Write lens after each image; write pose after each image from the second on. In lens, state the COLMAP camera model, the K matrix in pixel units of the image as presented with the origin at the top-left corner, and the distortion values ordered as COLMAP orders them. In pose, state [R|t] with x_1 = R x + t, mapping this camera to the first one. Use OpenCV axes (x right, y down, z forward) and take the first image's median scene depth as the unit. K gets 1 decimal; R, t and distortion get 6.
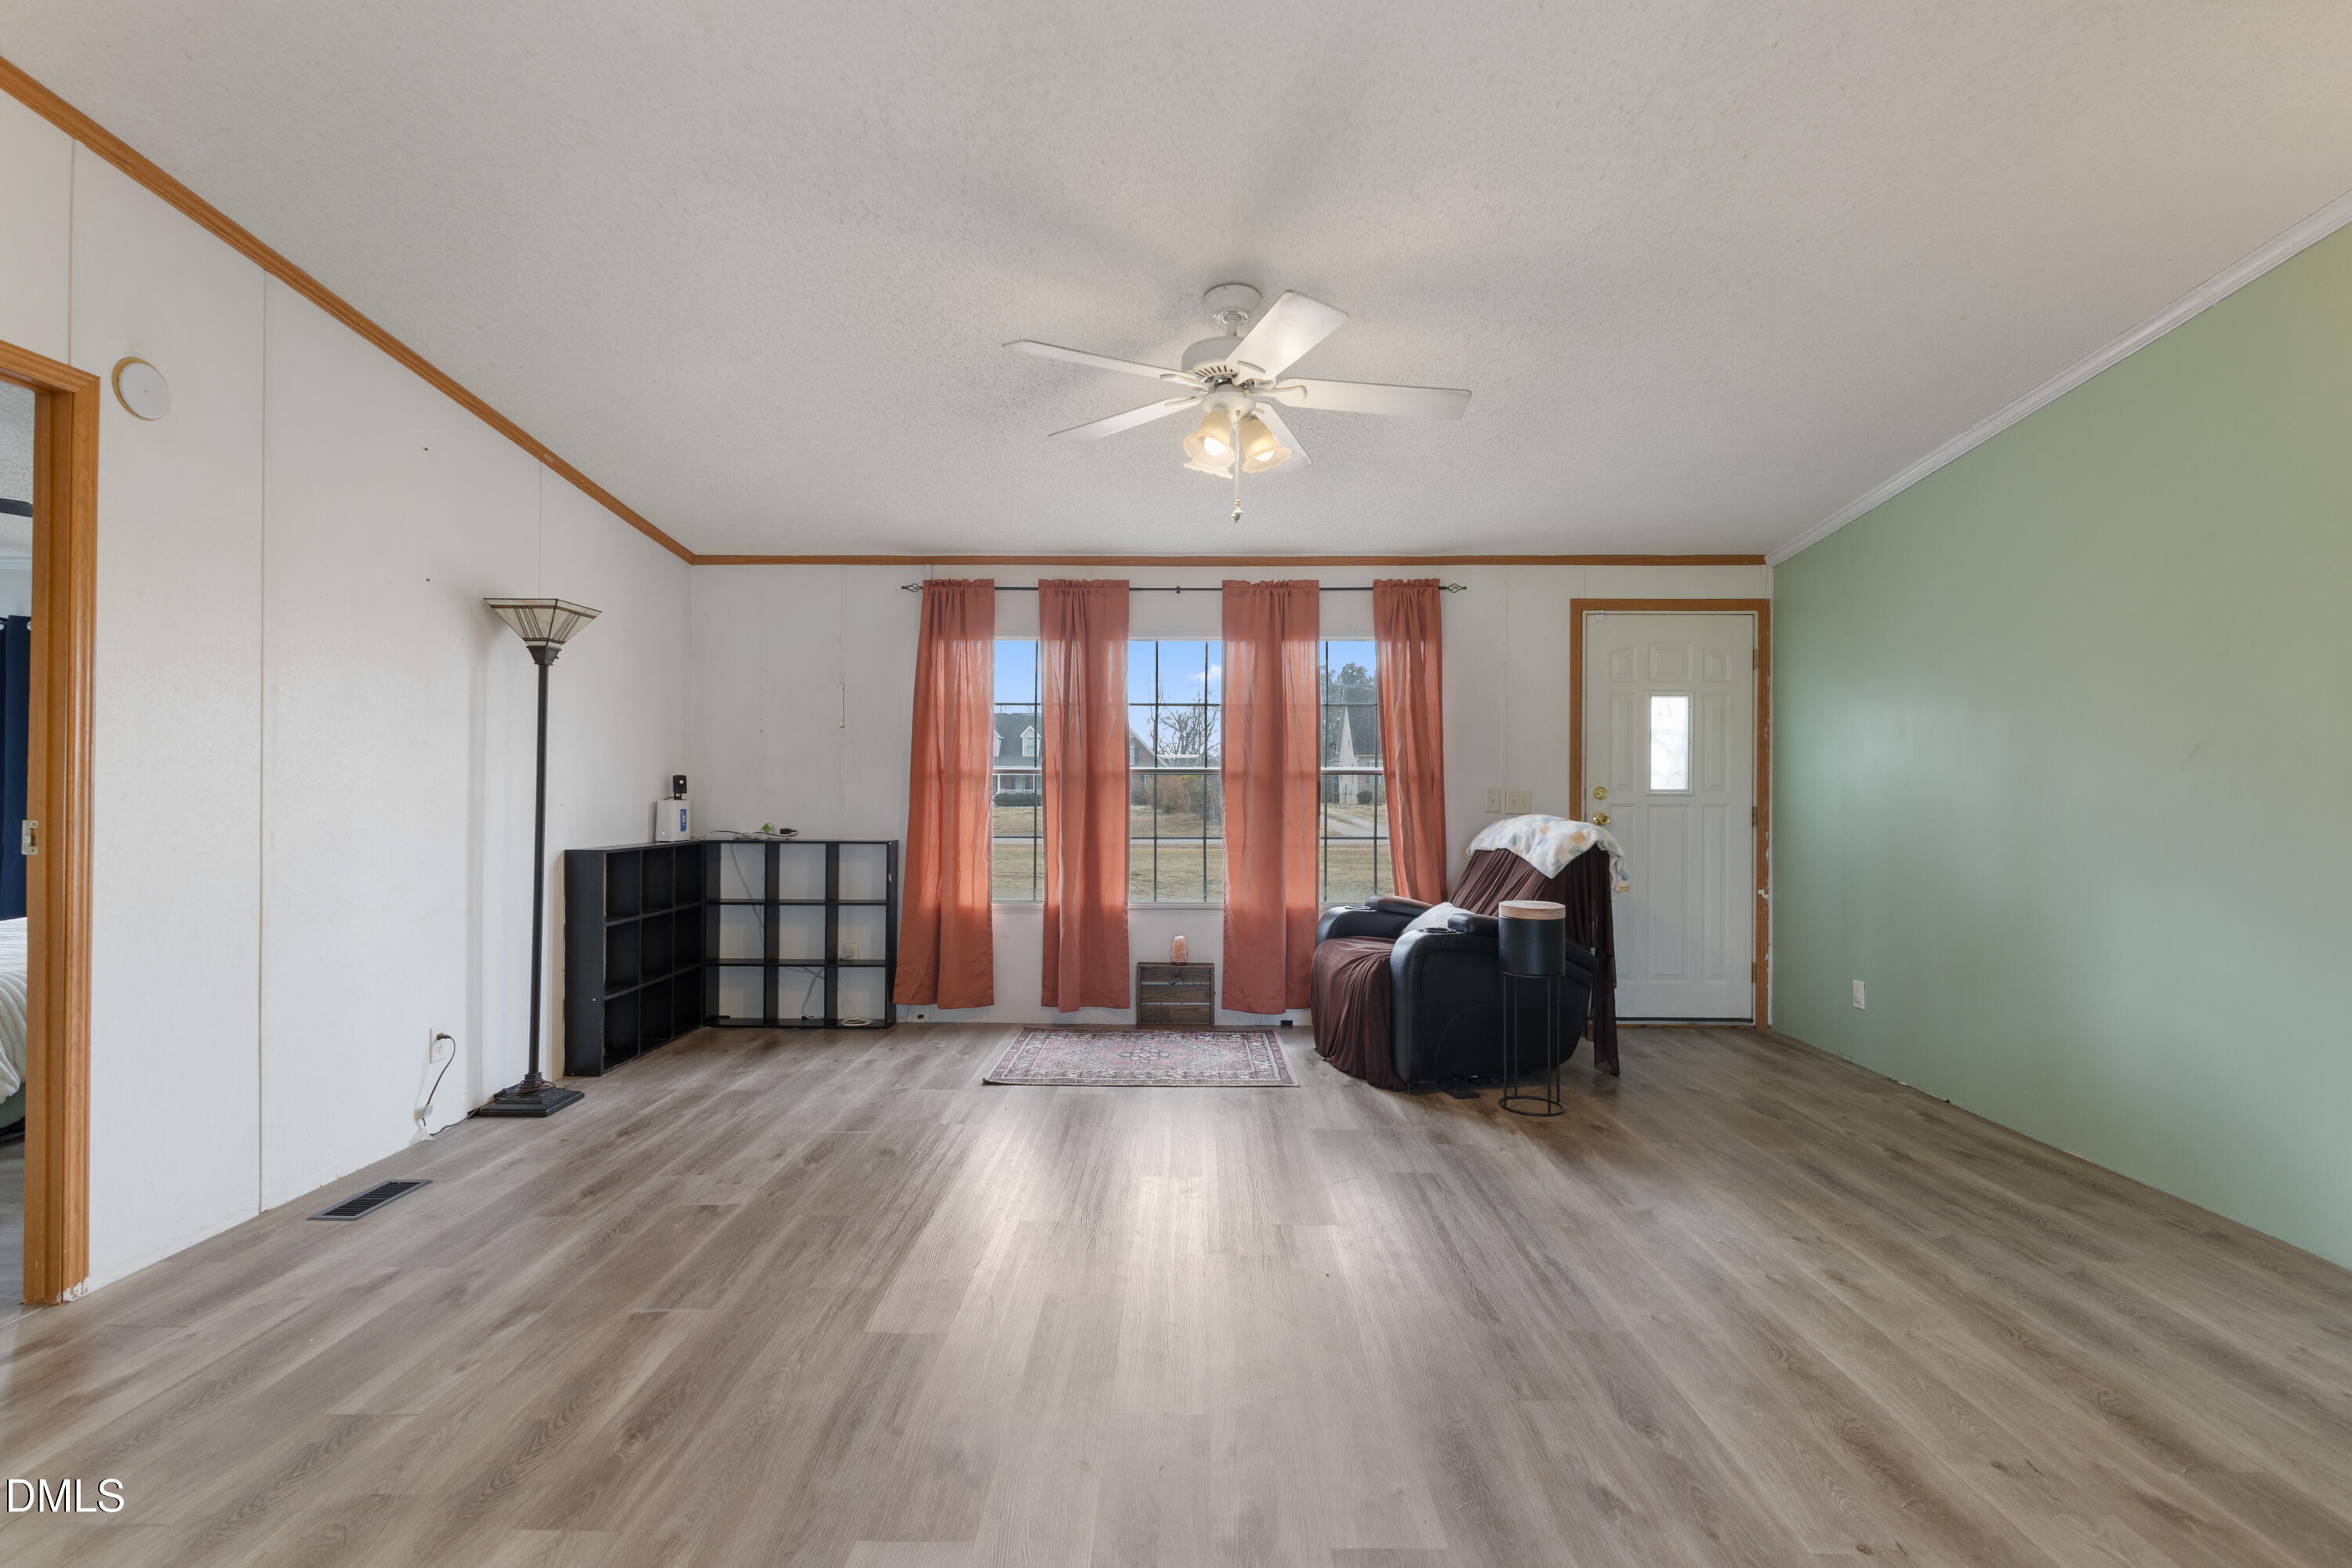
lens RADIAL K [[1059.5, 0, 1140.1], [0, 1059.5, 771.4], [0, 0, 1]] dist [0.002213, -0.001512]
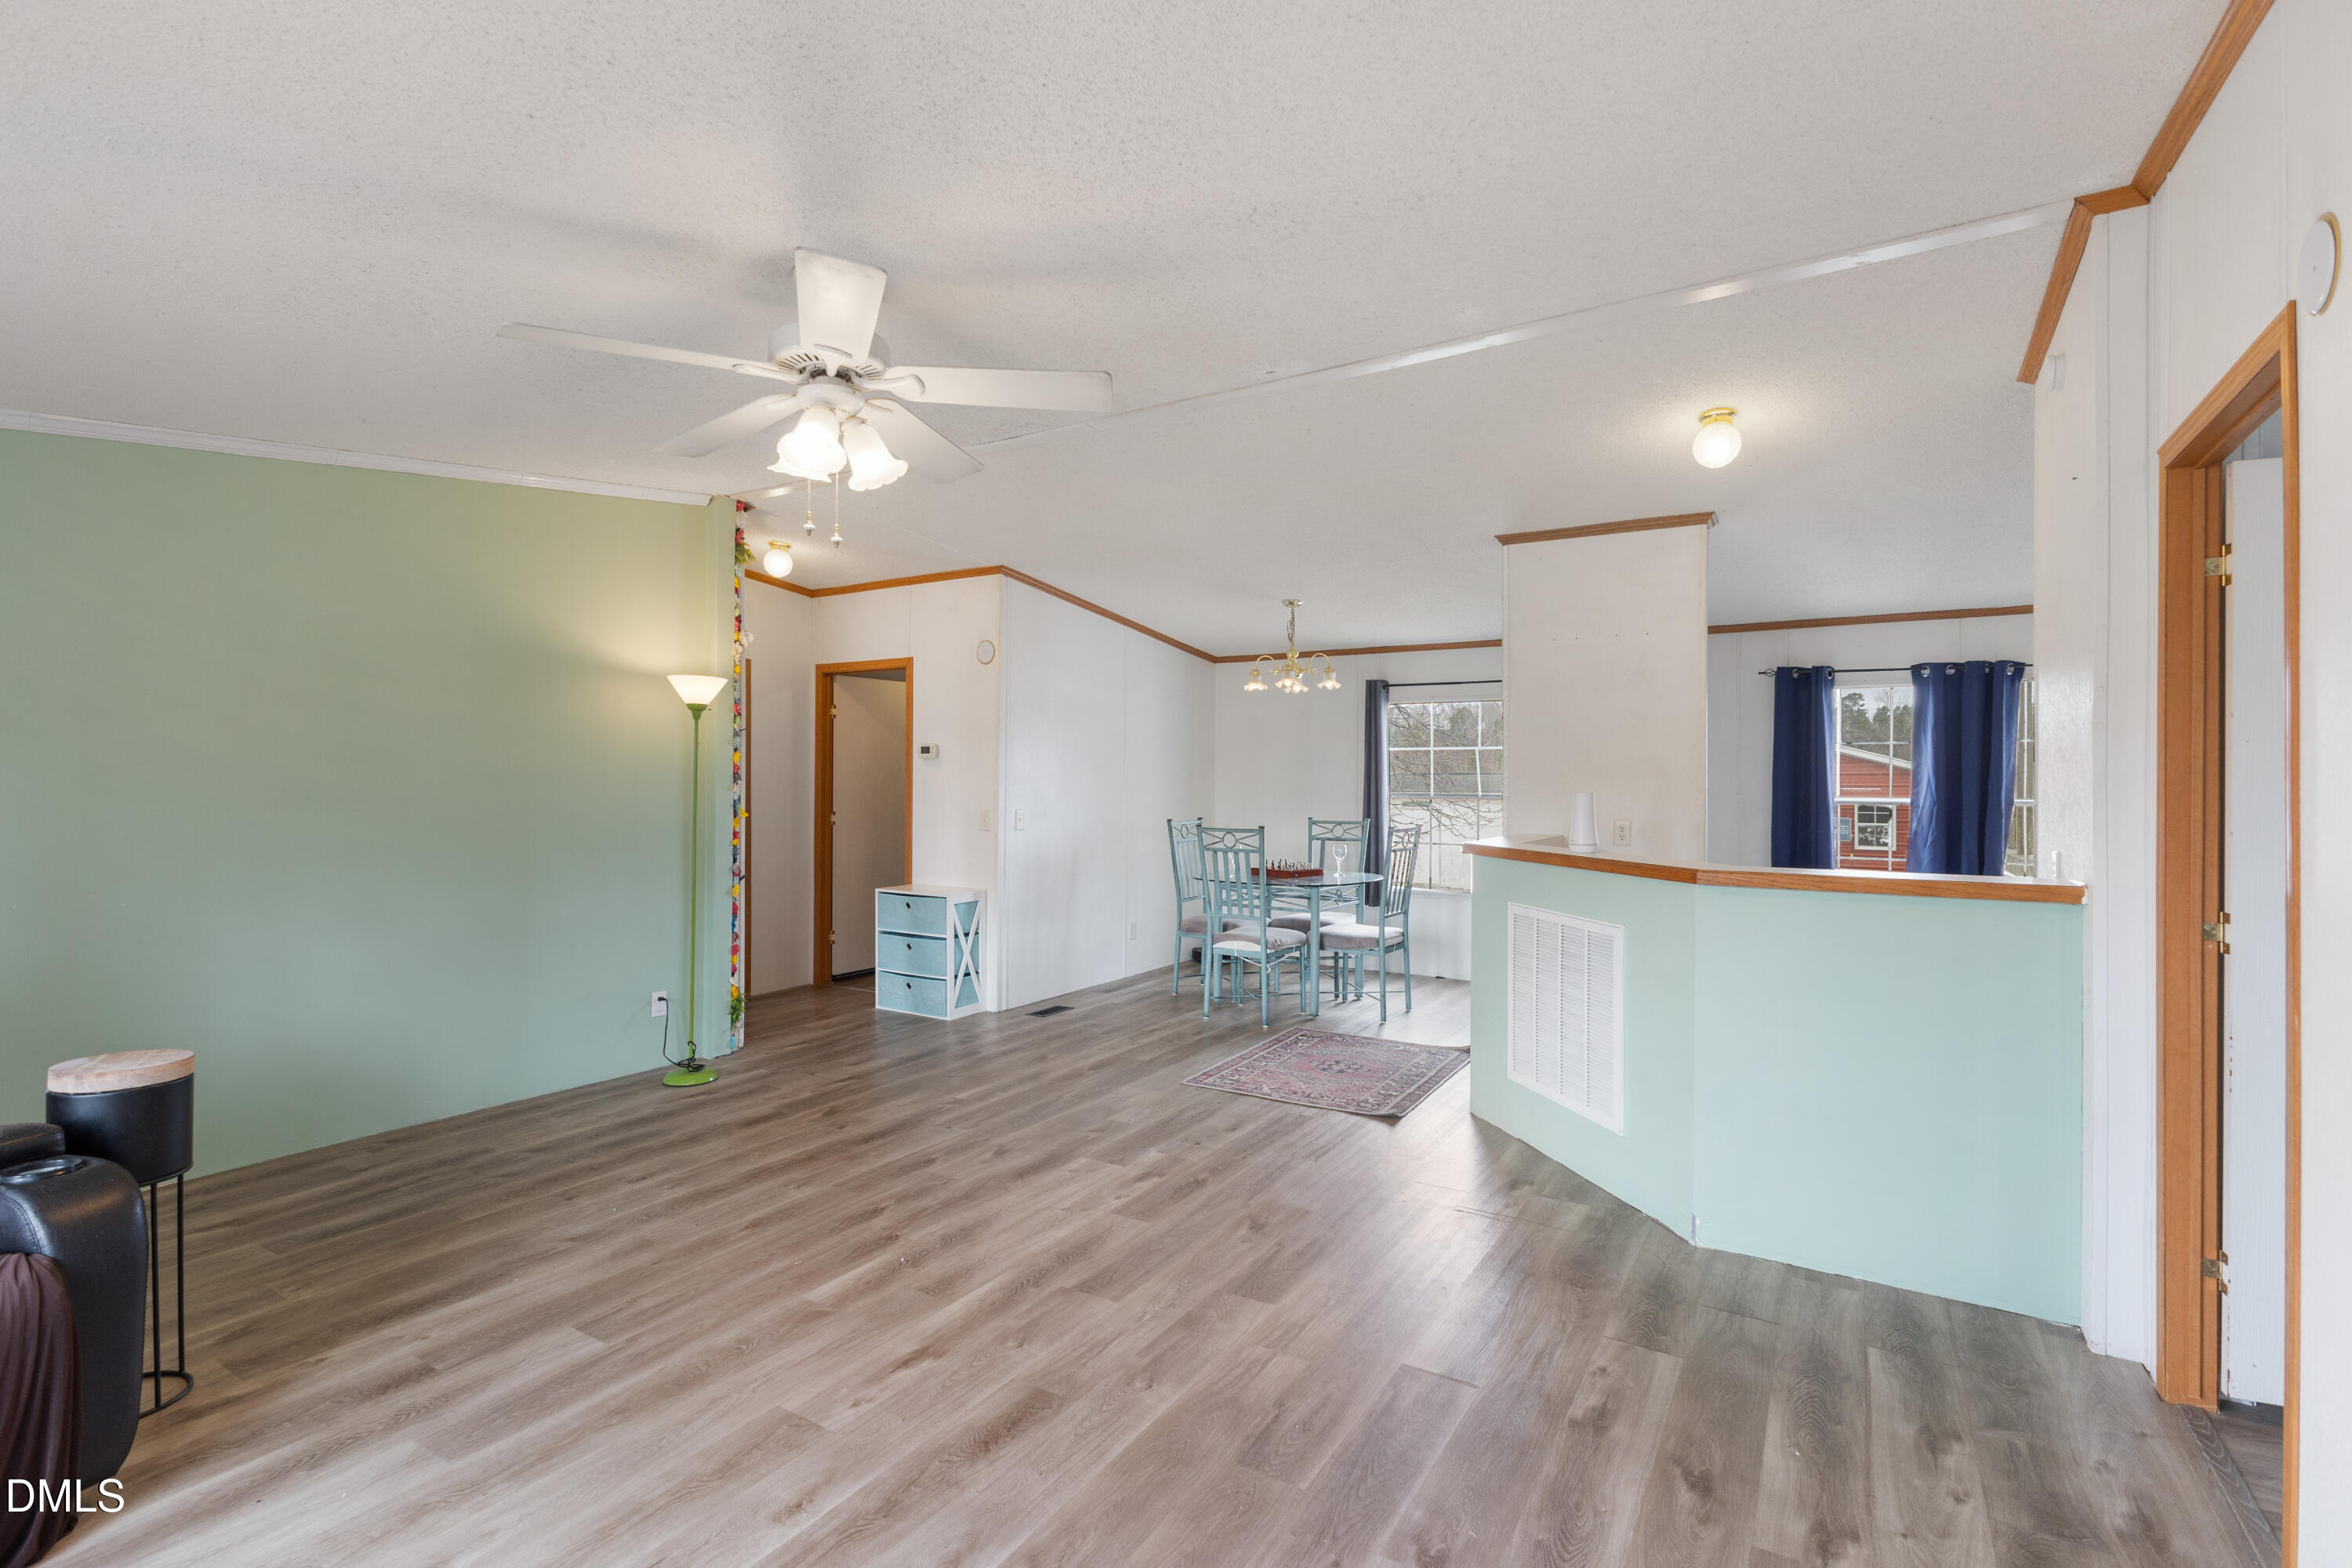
lens RADIAL K [[1059.5, 0, 1186.0], [0, 1059.5, 776.2], [0, 0, 1]] dist [0.002213, -0.001512]
pose [[-0.869849, -0.004104, 0.493302, -0.696444], [-0.011597, 0.999859, -0.012131, -0.057324], [-0.493183, -0.016273, -0.869774, 1.922116]]
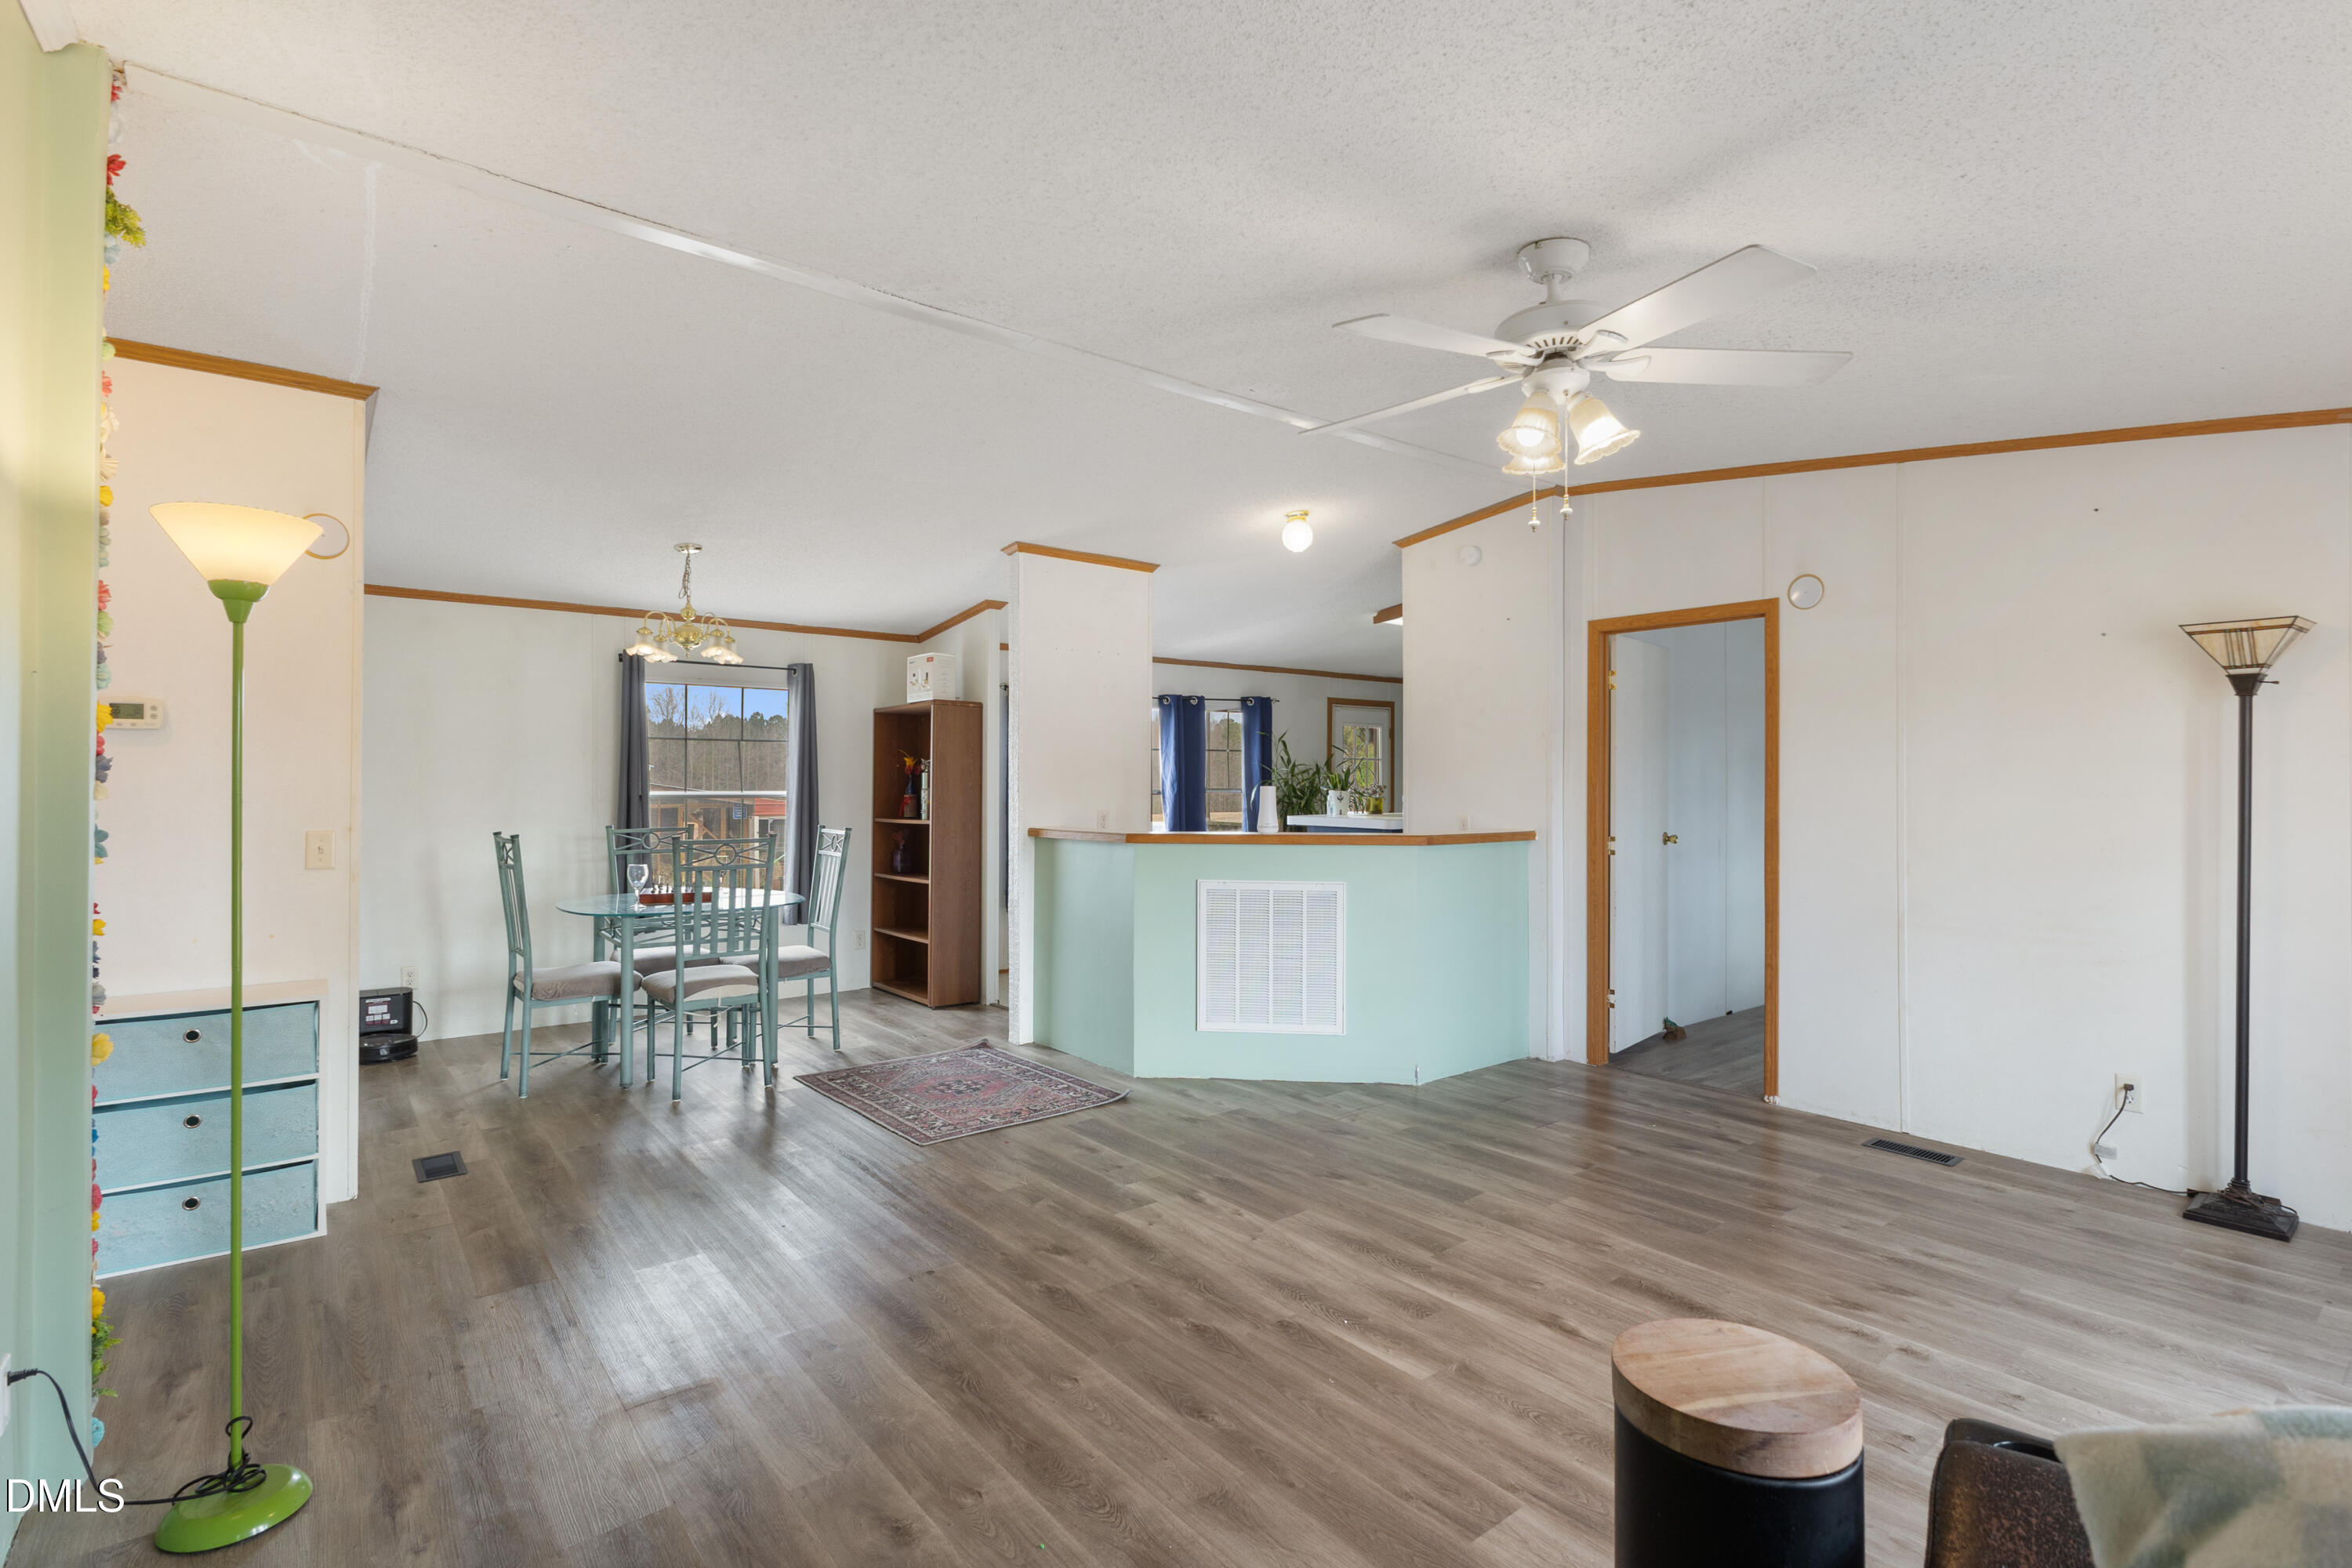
lens RADIAL K [[1137.9, 0, 1180.4], [0, 1137.9, 792.5], [0, 0, 1]] dist [0.010395, 0.001139]
pose [[-0.751904, 0.001206, -0.659271, 1.060888], [0.001314, 0.999999, 0.000331, -0.048059], [0.659271, -0.000617, -0.751905, 1.771630]]
